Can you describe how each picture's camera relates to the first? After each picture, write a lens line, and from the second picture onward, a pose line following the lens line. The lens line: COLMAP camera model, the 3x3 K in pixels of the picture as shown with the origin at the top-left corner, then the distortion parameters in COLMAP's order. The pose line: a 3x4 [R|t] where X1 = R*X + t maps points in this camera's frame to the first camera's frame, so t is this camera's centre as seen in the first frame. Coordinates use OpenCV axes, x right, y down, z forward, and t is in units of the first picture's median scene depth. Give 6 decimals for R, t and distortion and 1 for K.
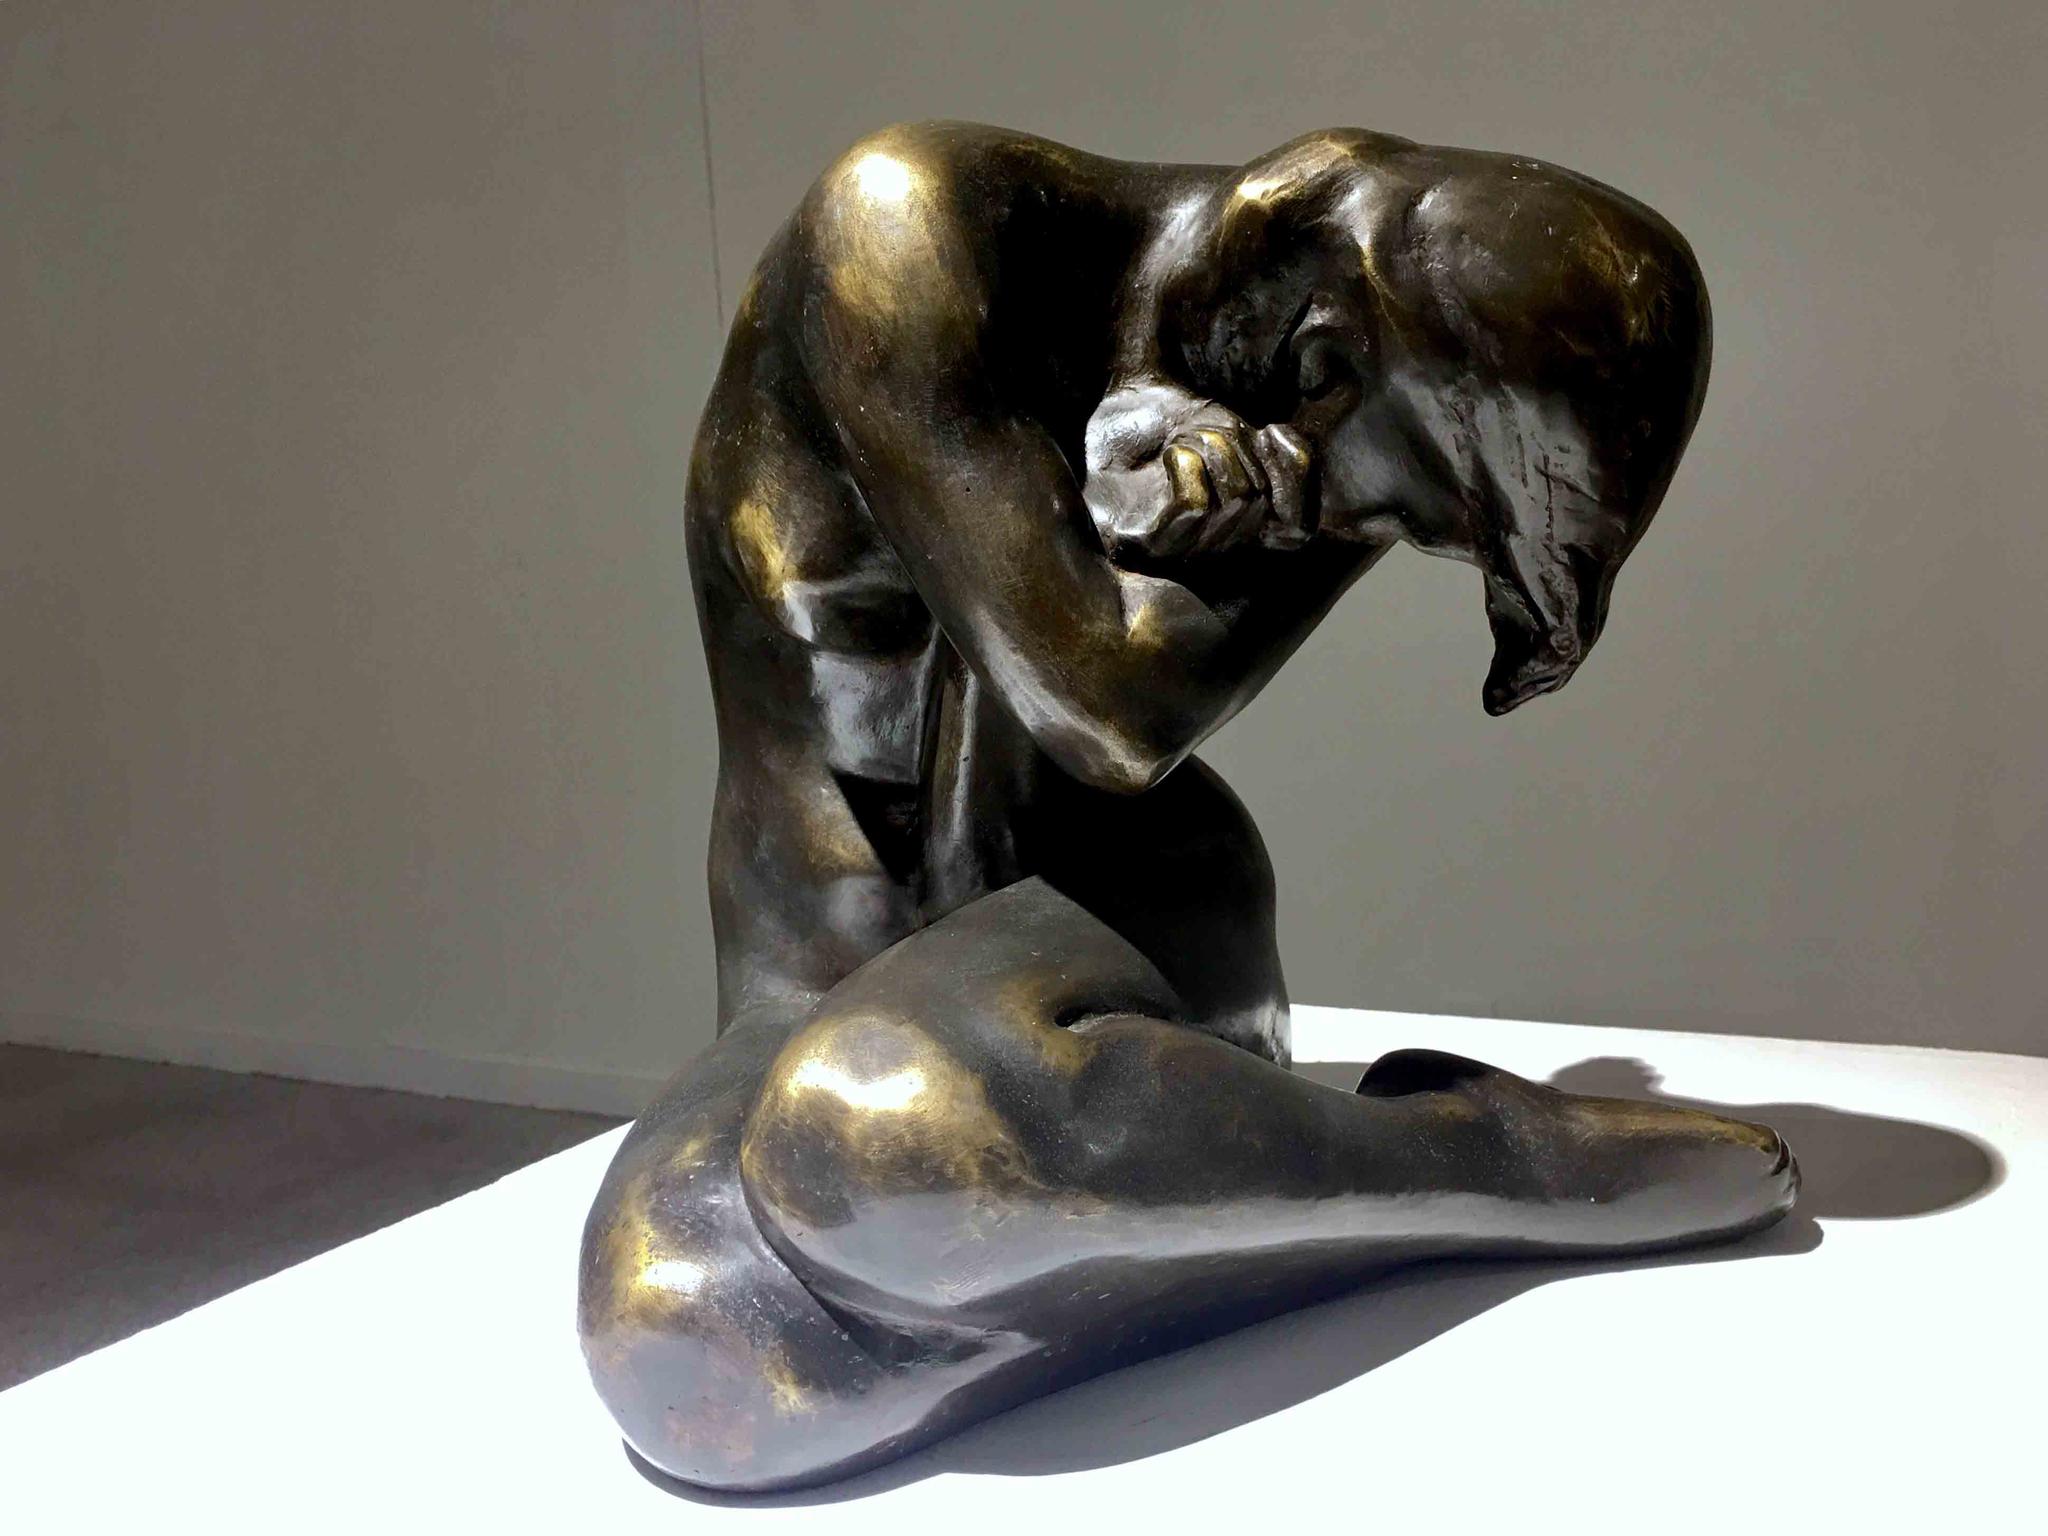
lens RADIAL K [[1748.2, 0, 1025.0], [0, 1748.2, 770.9], [0, 0, 1]] dist [0.019618, 0.002850]
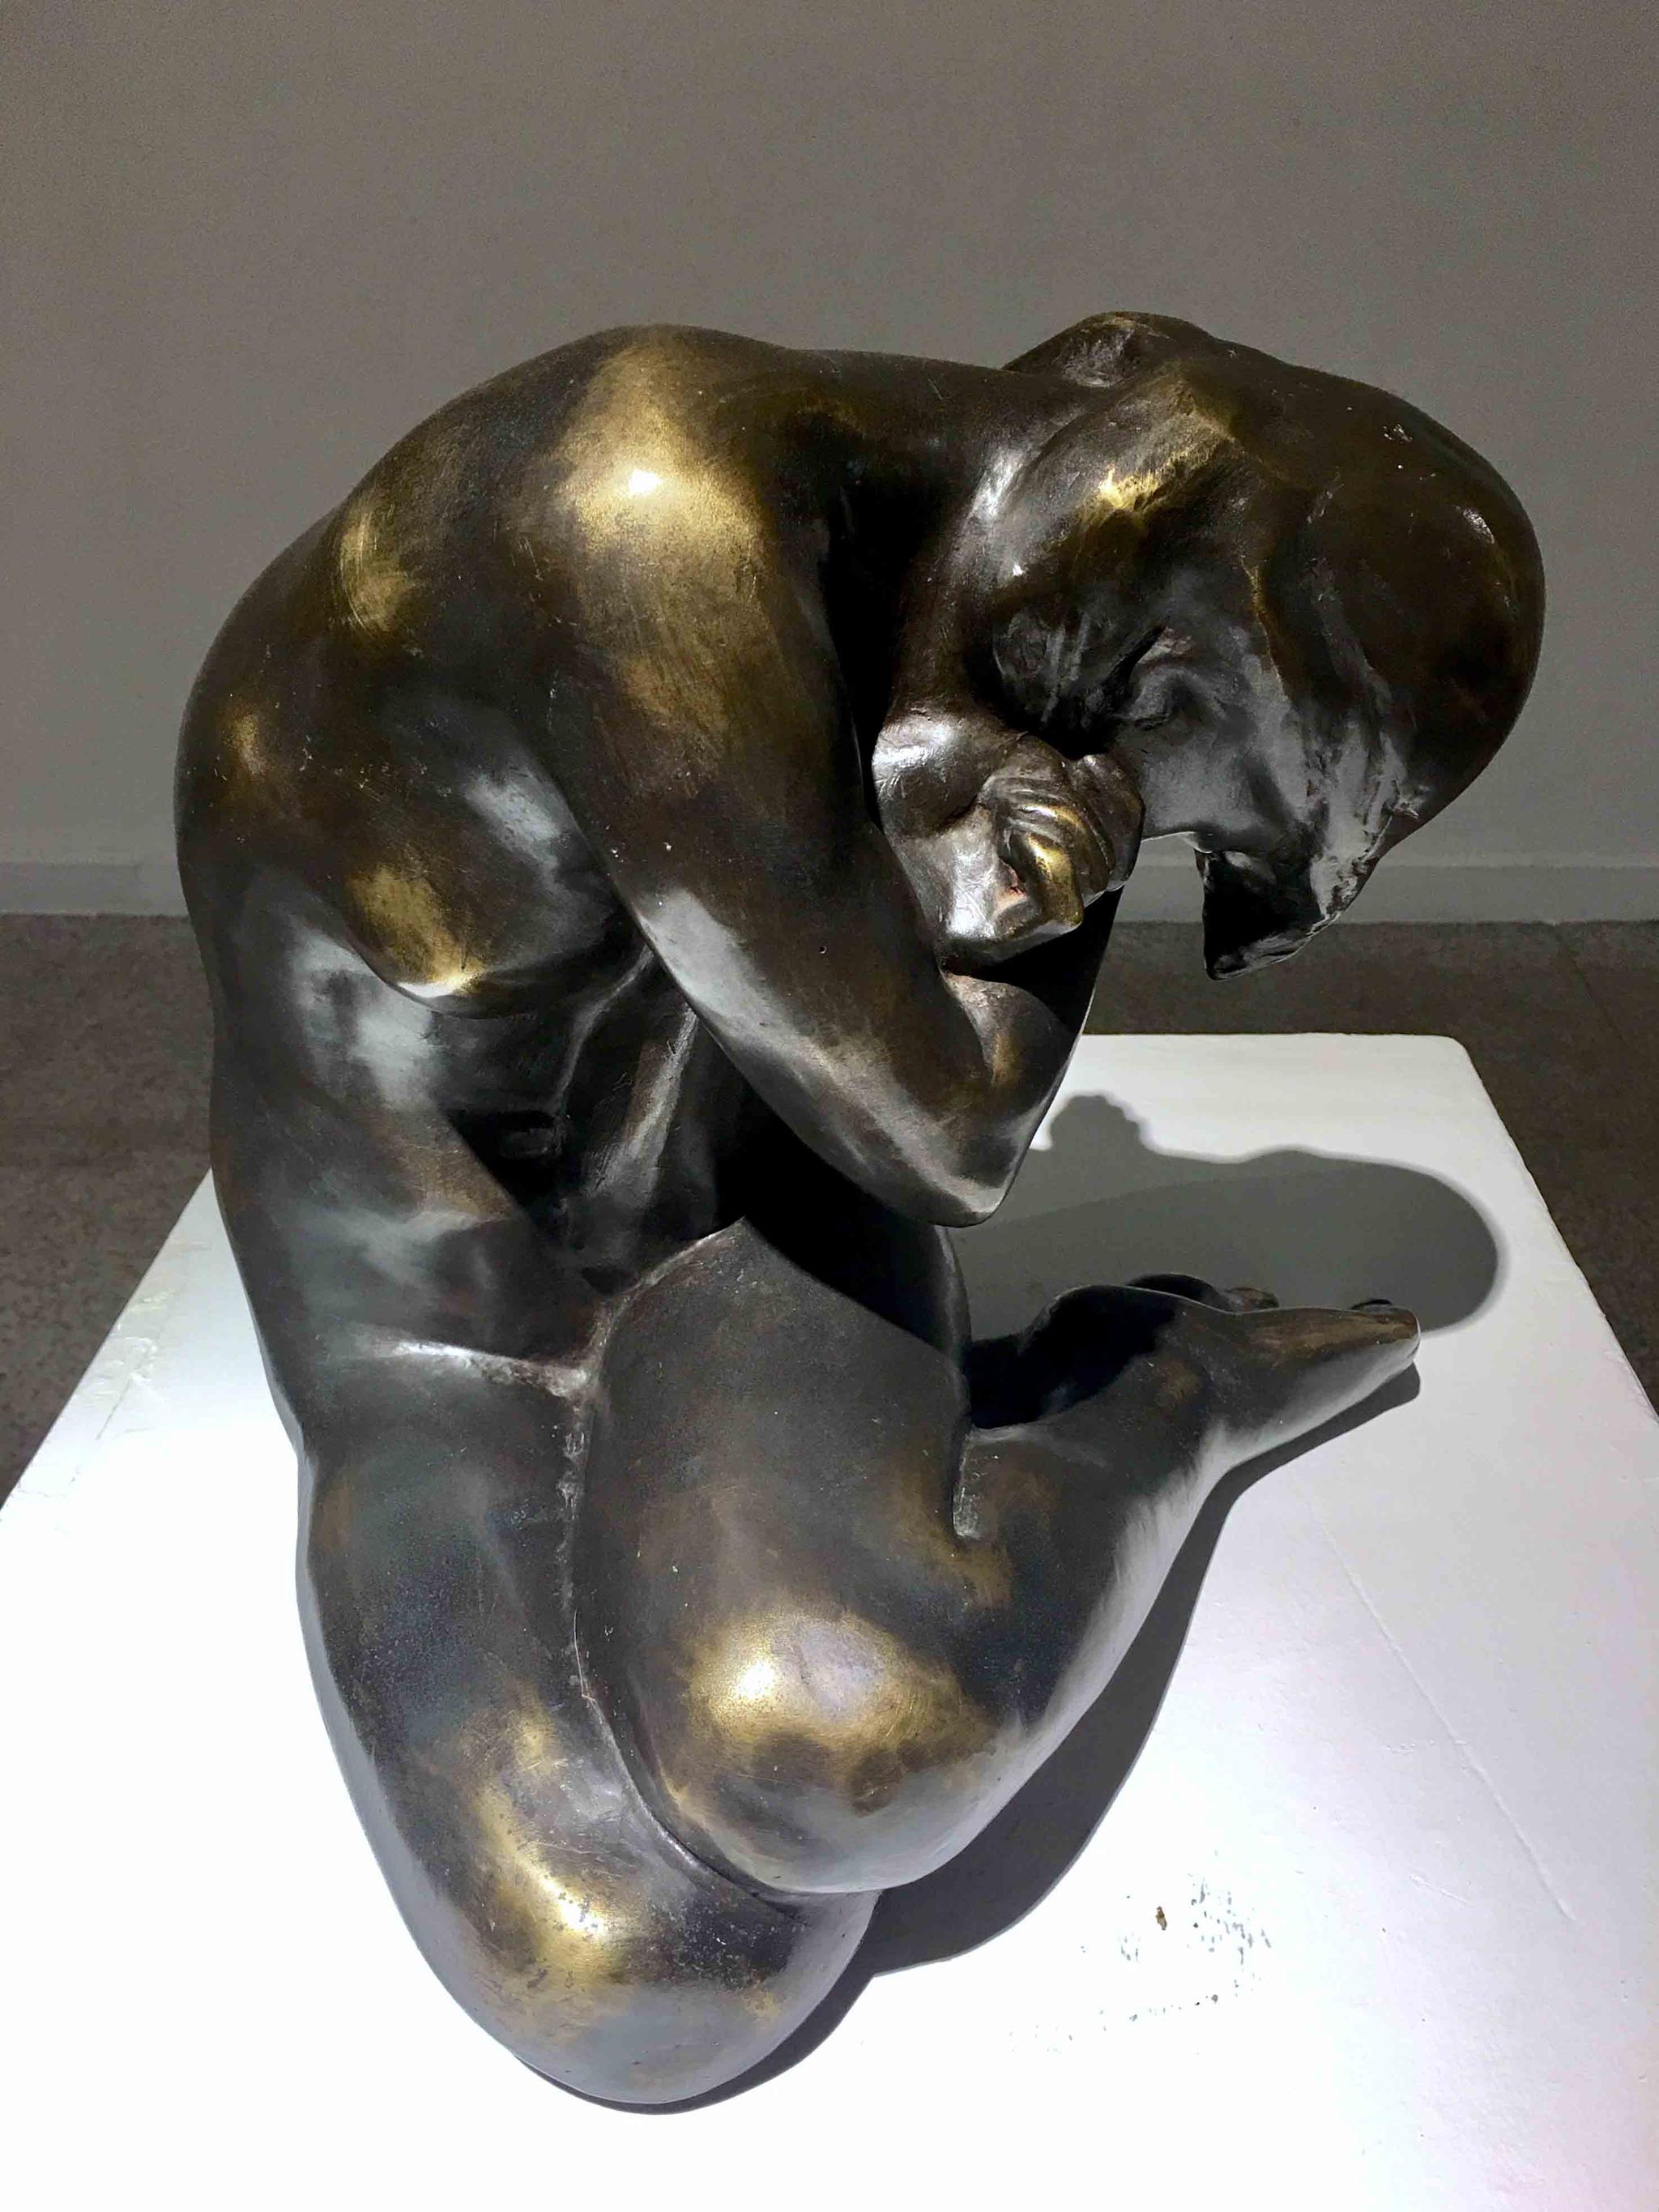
lens RADIAL K [[1887.9, 0, 832.4], [0, 1887.9, 1103.8], [0, 0, 1]] dist [0.019618, 0.002850]
pose [[0.904540, -0.178829, 0.387076, -0.346125], [0.023378, 0.927235, 0.373750, -0.390120], [-0.425748, -0.329023, 0.842901, 0.264730]]
